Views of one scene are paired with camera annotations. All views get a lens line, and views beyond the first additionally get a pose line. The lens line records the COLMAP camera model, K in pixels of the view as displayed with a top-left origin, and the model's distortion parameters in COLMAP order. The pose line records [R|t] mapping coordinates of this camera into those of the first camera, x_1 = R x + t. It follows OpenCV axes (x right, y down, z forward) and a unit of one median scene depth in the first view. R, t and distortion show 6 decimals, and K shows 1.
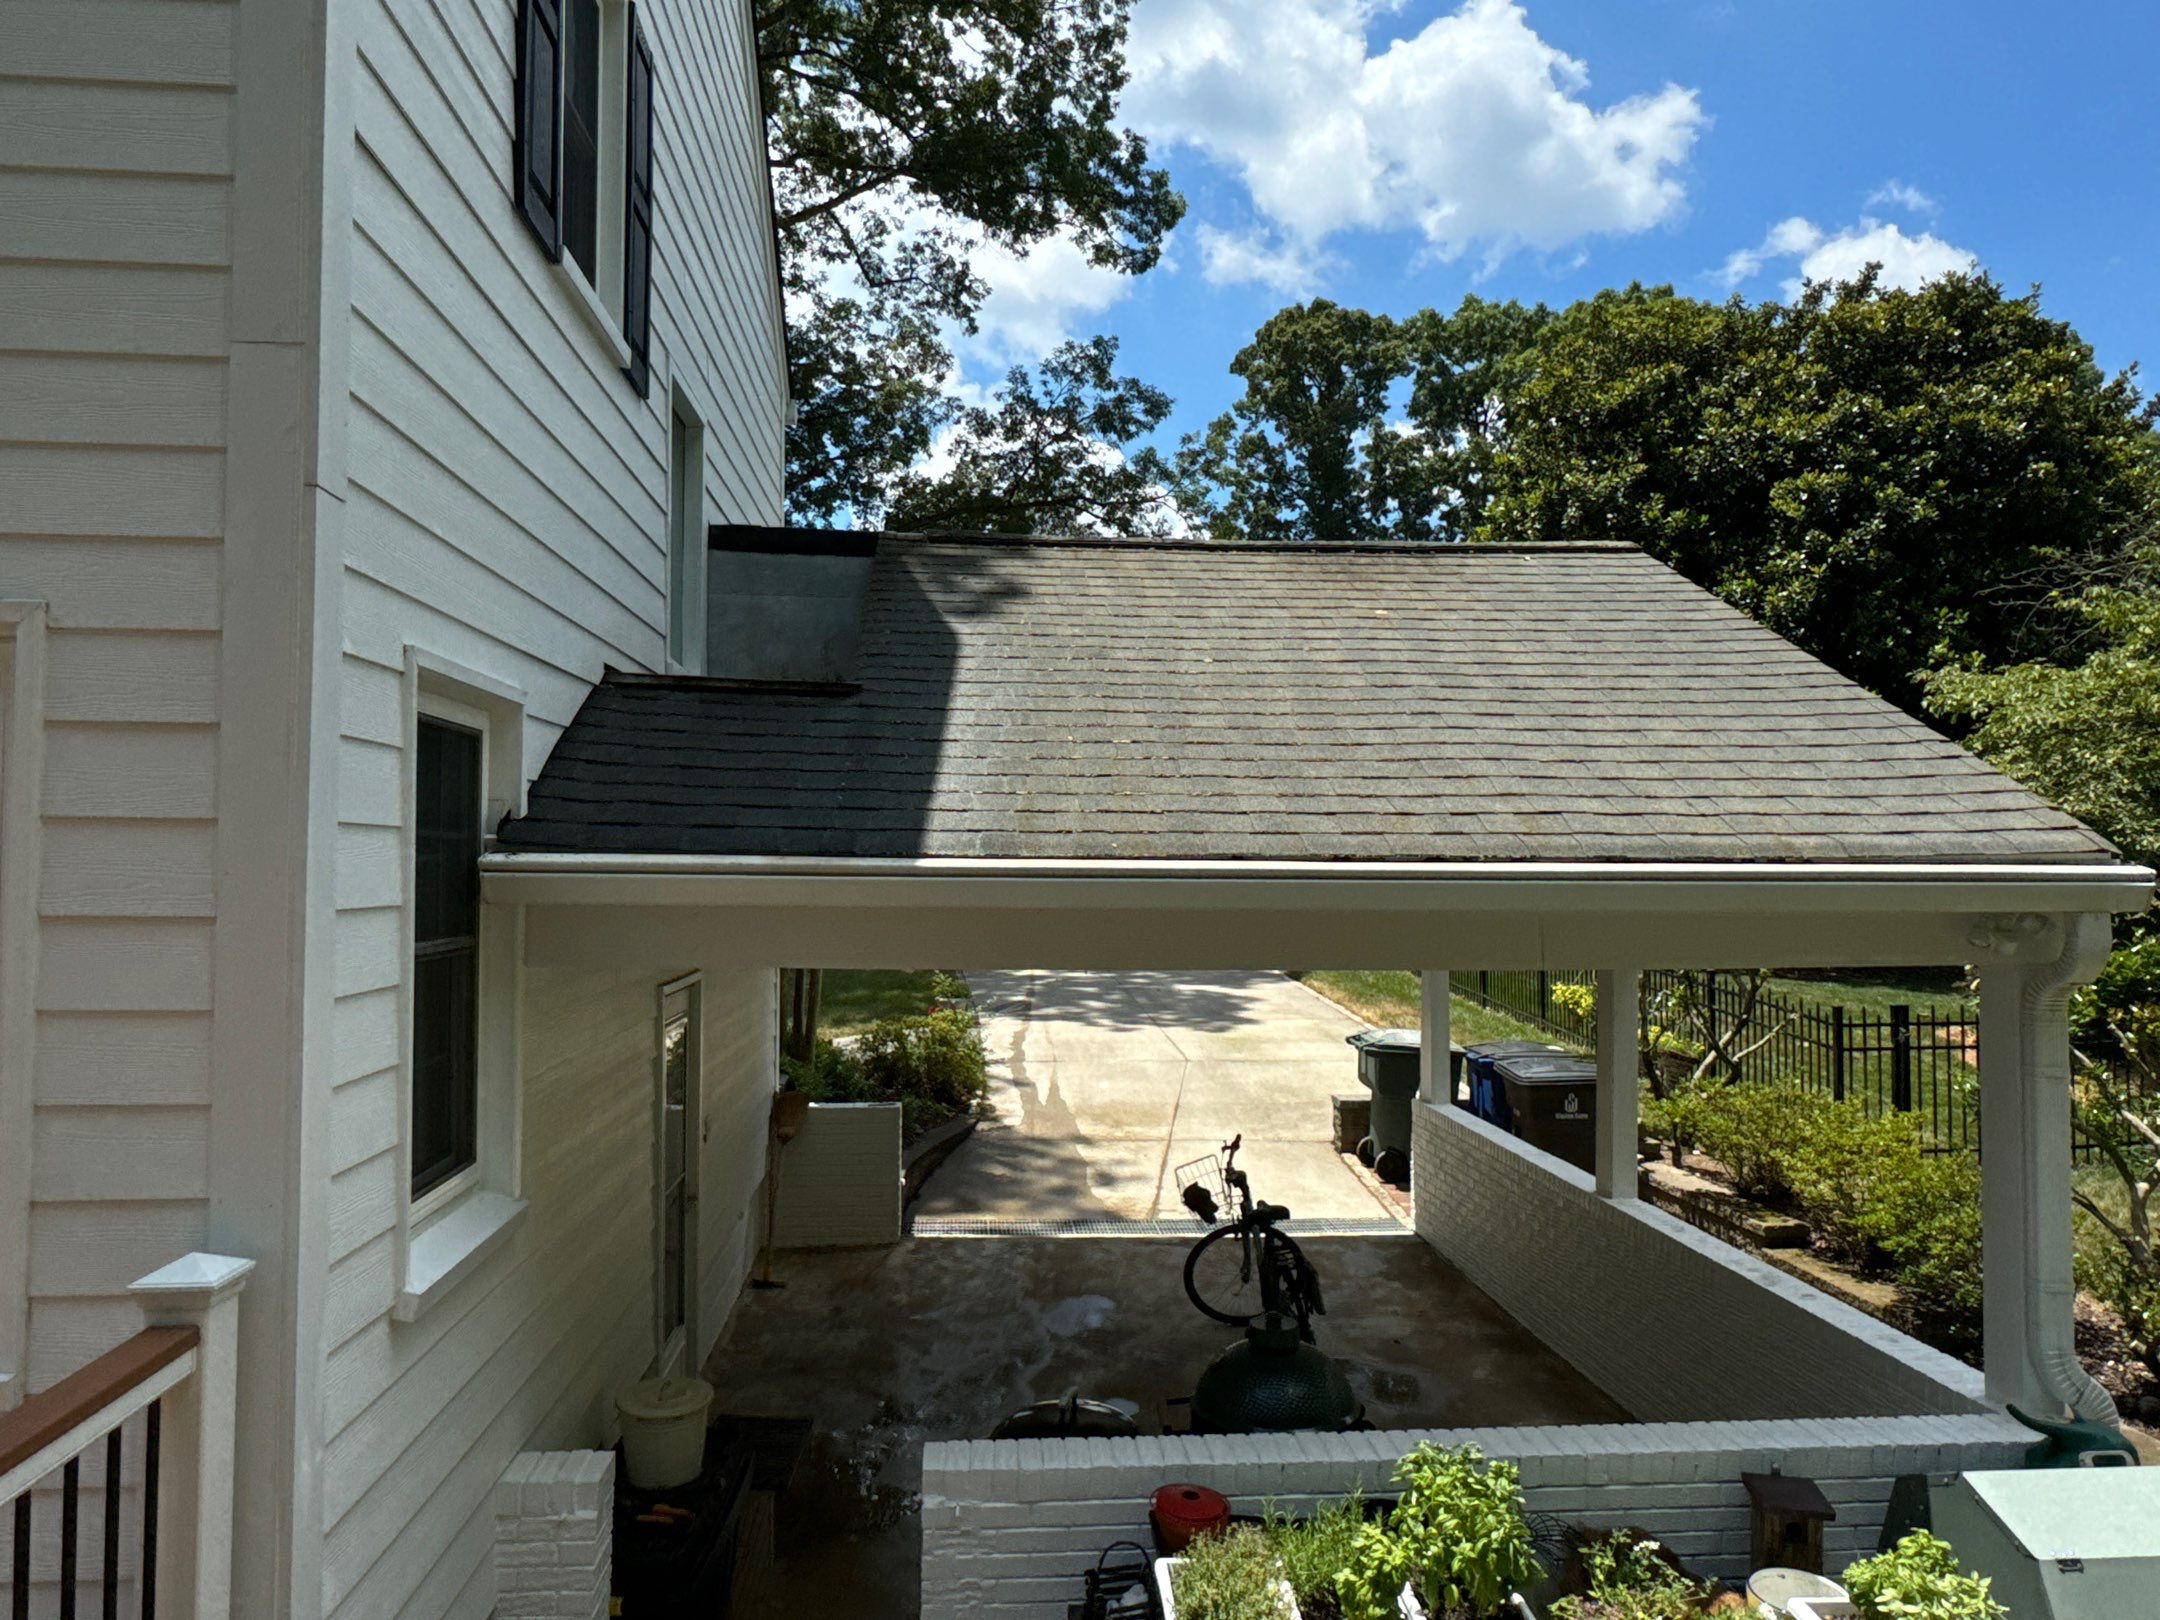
lens RADIAL K [[1358.2, 0, 1084.6], [0, 1358.2, 817.8], [0, 0, 1]] dist [0.004684, 0.006200]
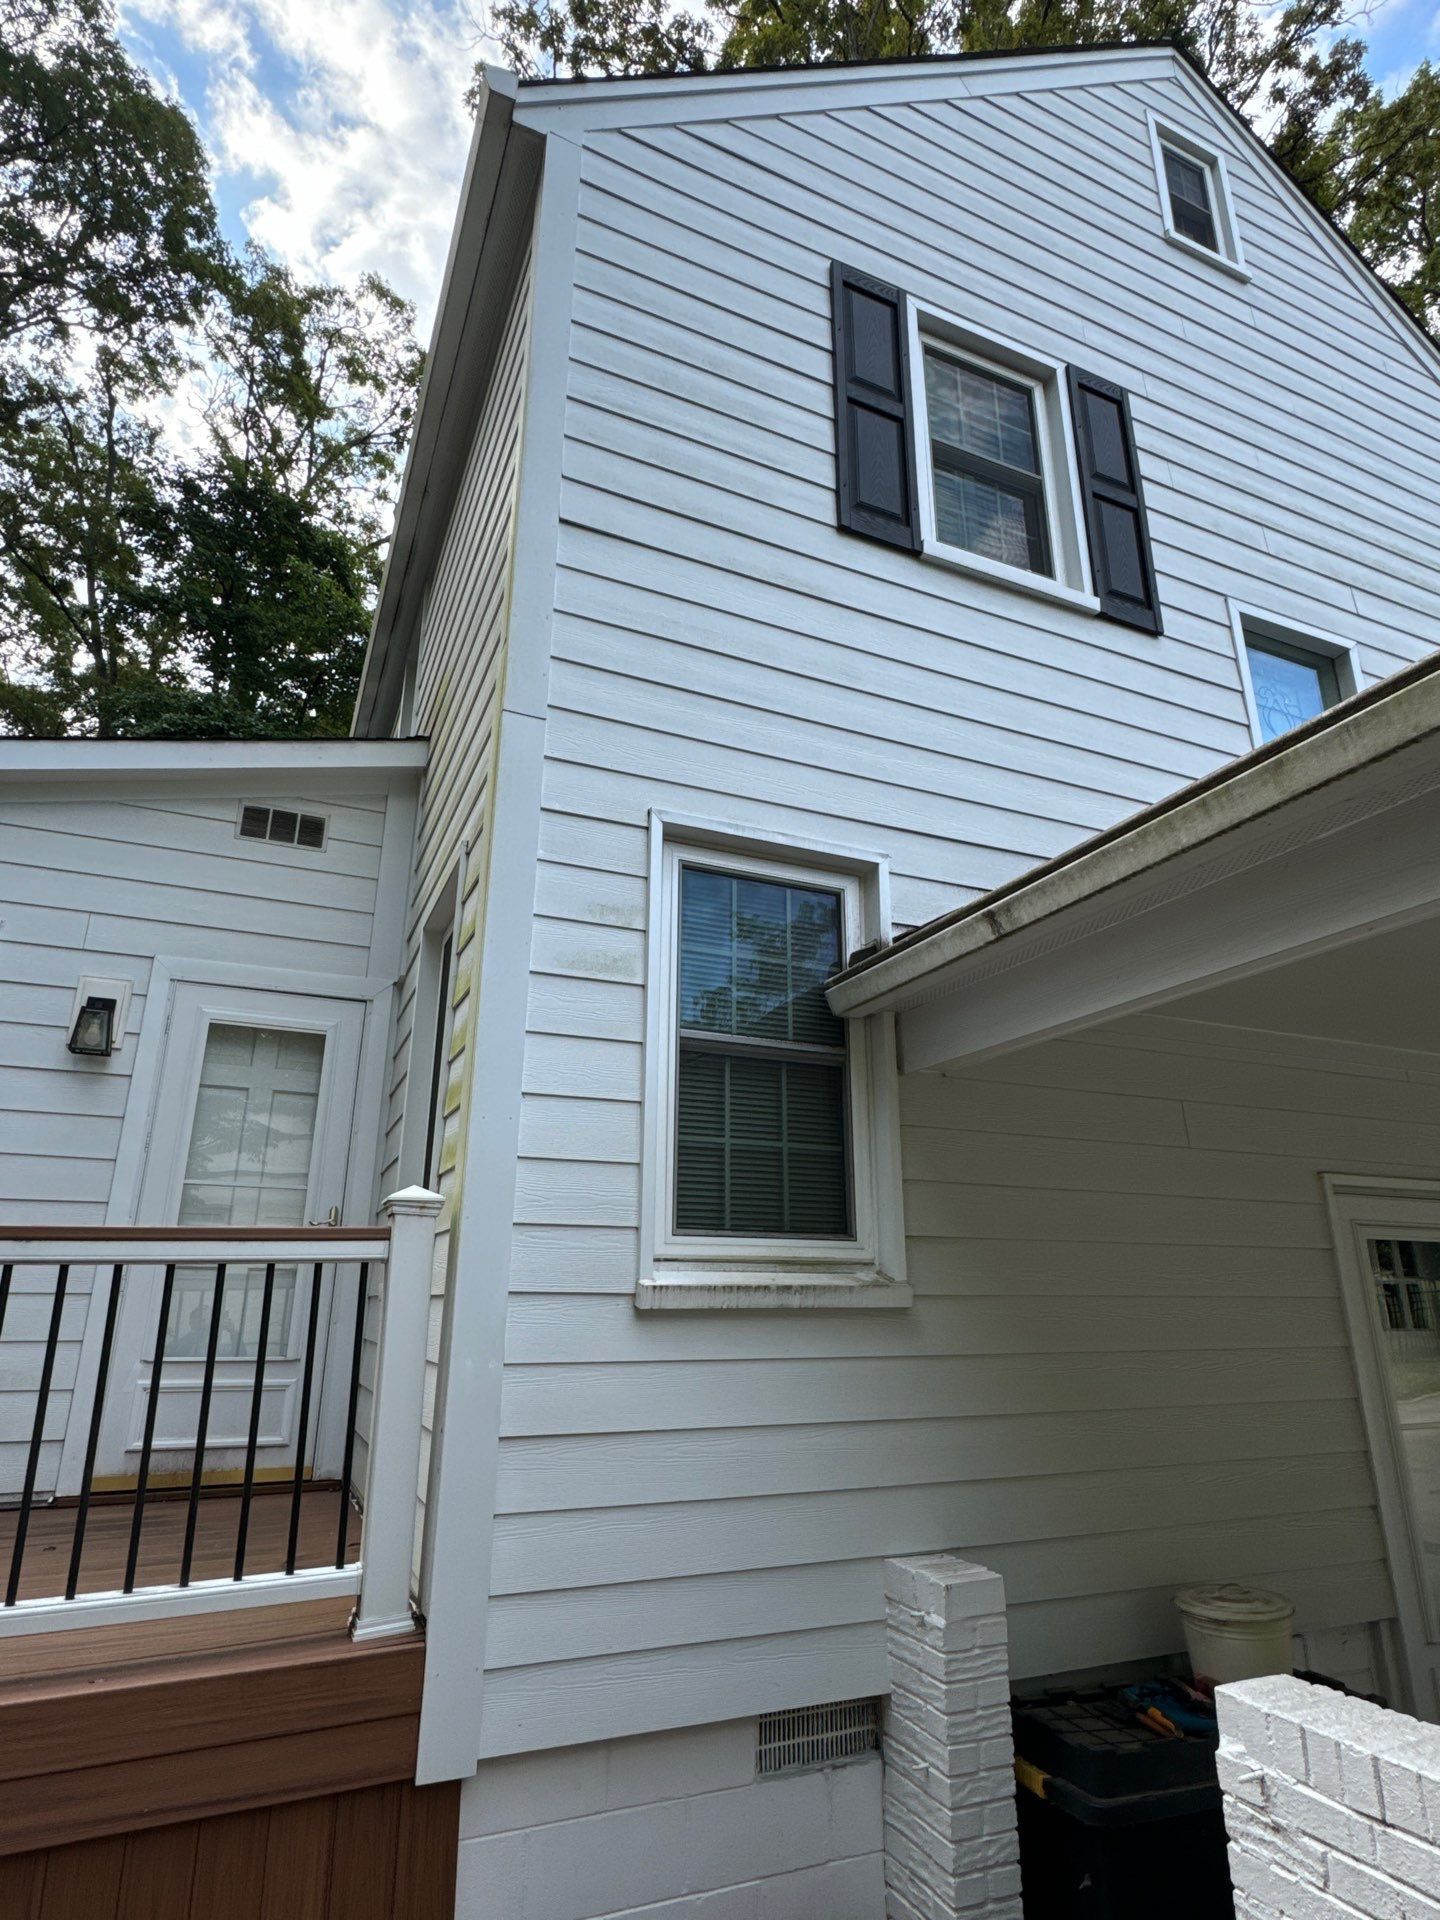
lens RADIAL K [[1053.6, 0, 729.0], [0, 1053.6, 960.2], [0, 0, 1]] dist [0.005359, -0.000229]
pose [[0.342263, -0.295326, -0.891986, 0.376579], [0.038481, 0.952930, -0.300738, 0.290520], [0.938816, 0.068607, 0.337517, 0.587239]]
